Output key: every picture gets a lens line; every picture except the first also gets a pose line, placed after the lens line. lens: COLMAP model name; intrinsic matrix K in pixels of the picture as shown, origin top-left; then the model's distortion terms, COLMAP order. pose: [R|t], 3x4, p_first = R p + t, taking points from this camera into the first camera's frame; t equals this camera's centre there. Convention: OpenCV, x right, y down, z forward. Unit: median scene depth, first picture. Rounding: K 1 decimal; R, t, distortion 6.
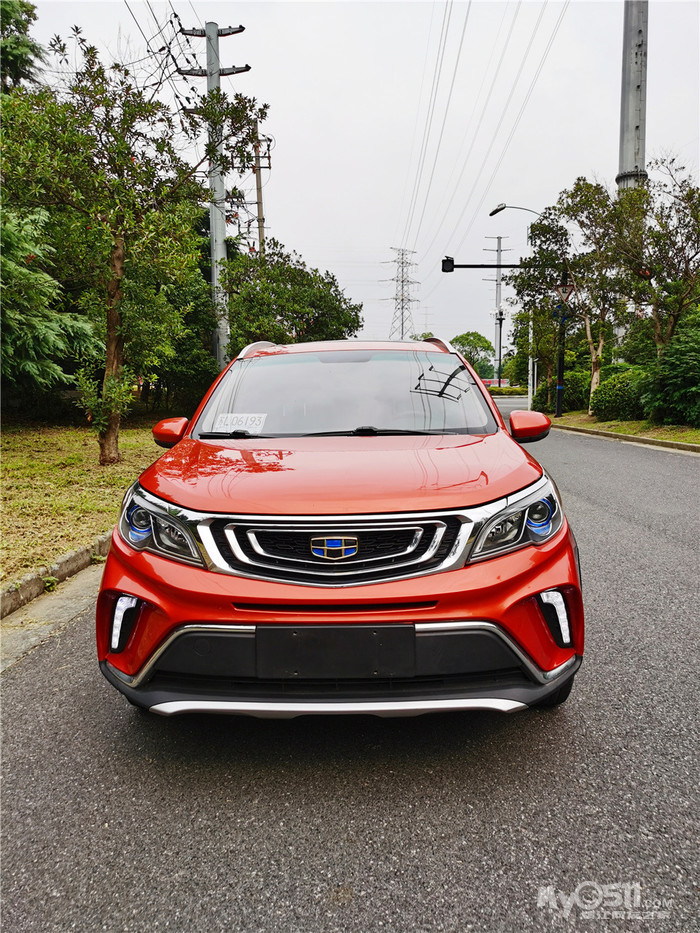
lens RADIAL K [[720.7, 0, 341.8], [0, 720.7, 468.4], [0, 0, 1]] dist [0.050251, -0.039095]
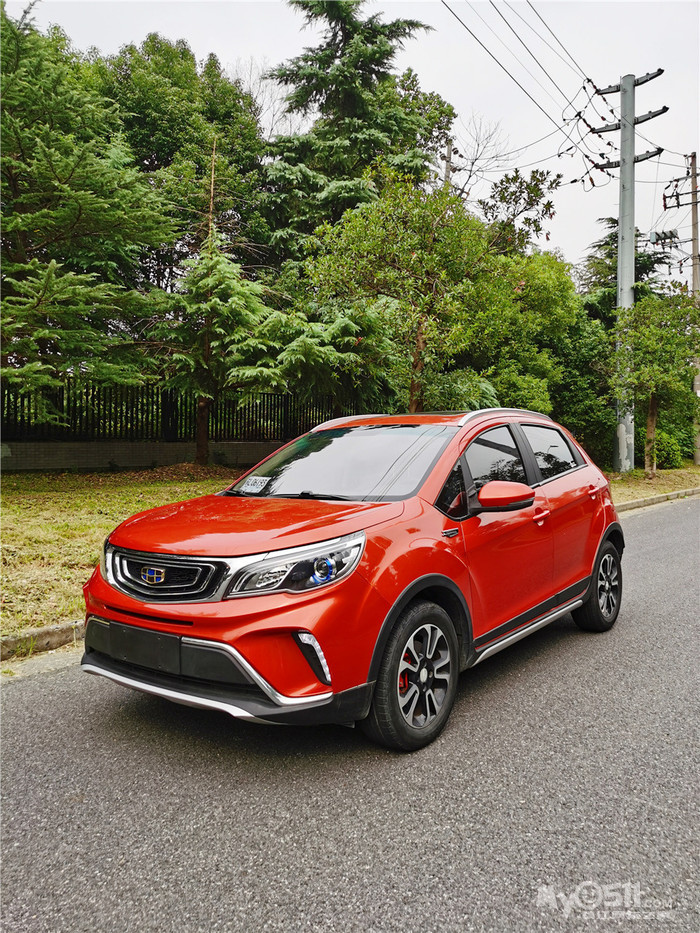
lens RADIAL K [[720.7, 0, 341.8], [0, 720.7, 468.4], [0, 0, 1]] dist [0.050251, -0.039095]
pose [[0.808531, 0.024467, -0.587945, 0.100978], [-0.062254, 0.997085, -0.044118, -0.005664], [0.585152, 0.072273, 0.807697, 0.002604]]
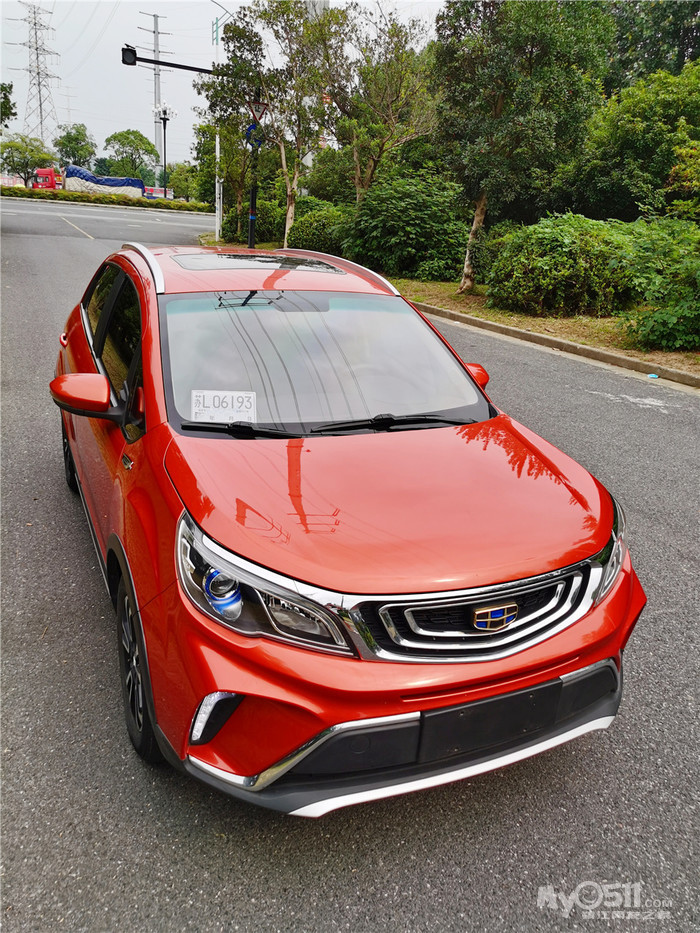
lens RADIAL K [[720.7, 0, 341.8], [0, 720.7, 468.4], [0, 0, 1]] dist [0.050251, -0.039095]
pose [[0.896269, -0.076580, 0.436849, -0.050557], [-0.033659, 0.970395, 0.239168, -0.025383], [-0.442232, -0.229063, 0.867157, 0.028920]]
